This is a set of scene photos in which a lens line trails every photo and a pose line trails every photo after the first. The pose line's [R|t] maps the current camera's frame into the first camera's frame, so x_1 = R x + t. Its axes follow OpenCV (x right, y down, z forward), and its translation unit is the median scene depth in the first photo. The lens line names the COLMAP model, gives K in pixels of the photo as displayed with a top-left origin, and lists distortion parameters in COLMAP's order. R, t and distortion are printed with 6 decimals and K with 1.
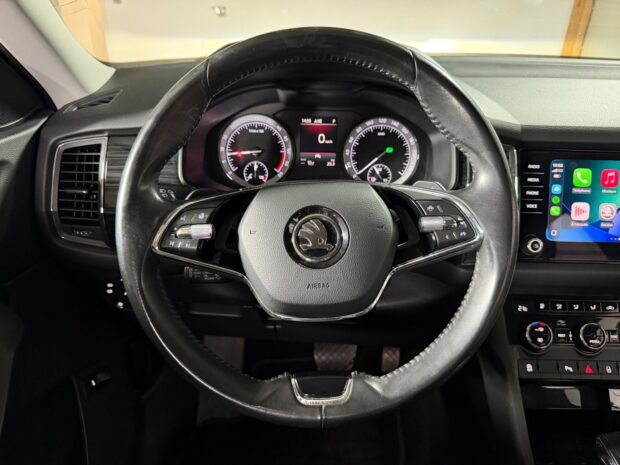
lens RADIAL K [[434.4, 0, 308.4], [0, 434.4, 239.8], [0, 0, 1]] dist [0.037350, -0.043528]
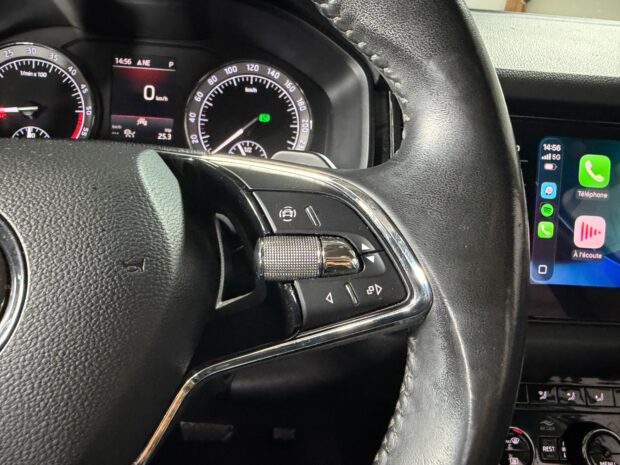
lens RADIAL K [[432.9, 0, 265.5], [0, 432.9, 231.9], [0, 0, 1]] dist [0.025862, -0.037654]
pose [[0.997617, 0.030220, 0.062029, 0.177554], [-0.027810, 0.998839, -0.039344, -0.031695], [-0.063146, 0.037525, 0.997299, 0.476467]]
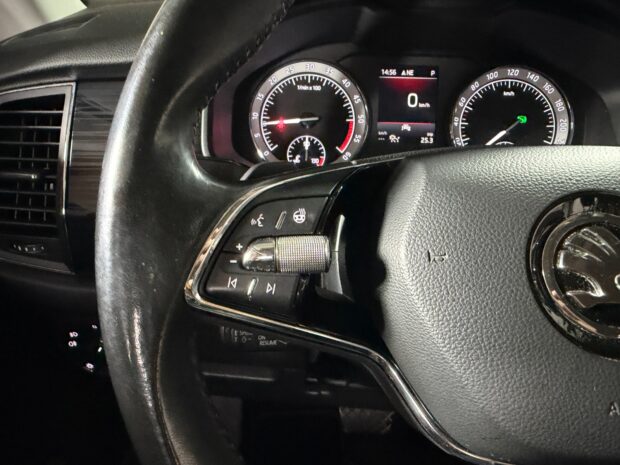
lens RADIAL K [[440.3, 0, 263.9], [0, 440.3, 238.6], [0, 0, 1]] dist [-0.000698, -0.017797]
pose [[0.999871, 0.009138, -0.013221, -0.198401], [-0.009513, 0.999546, -0.028592, -0.015060], [0.012953, 0.028714, 0.999504, 0.422617]]
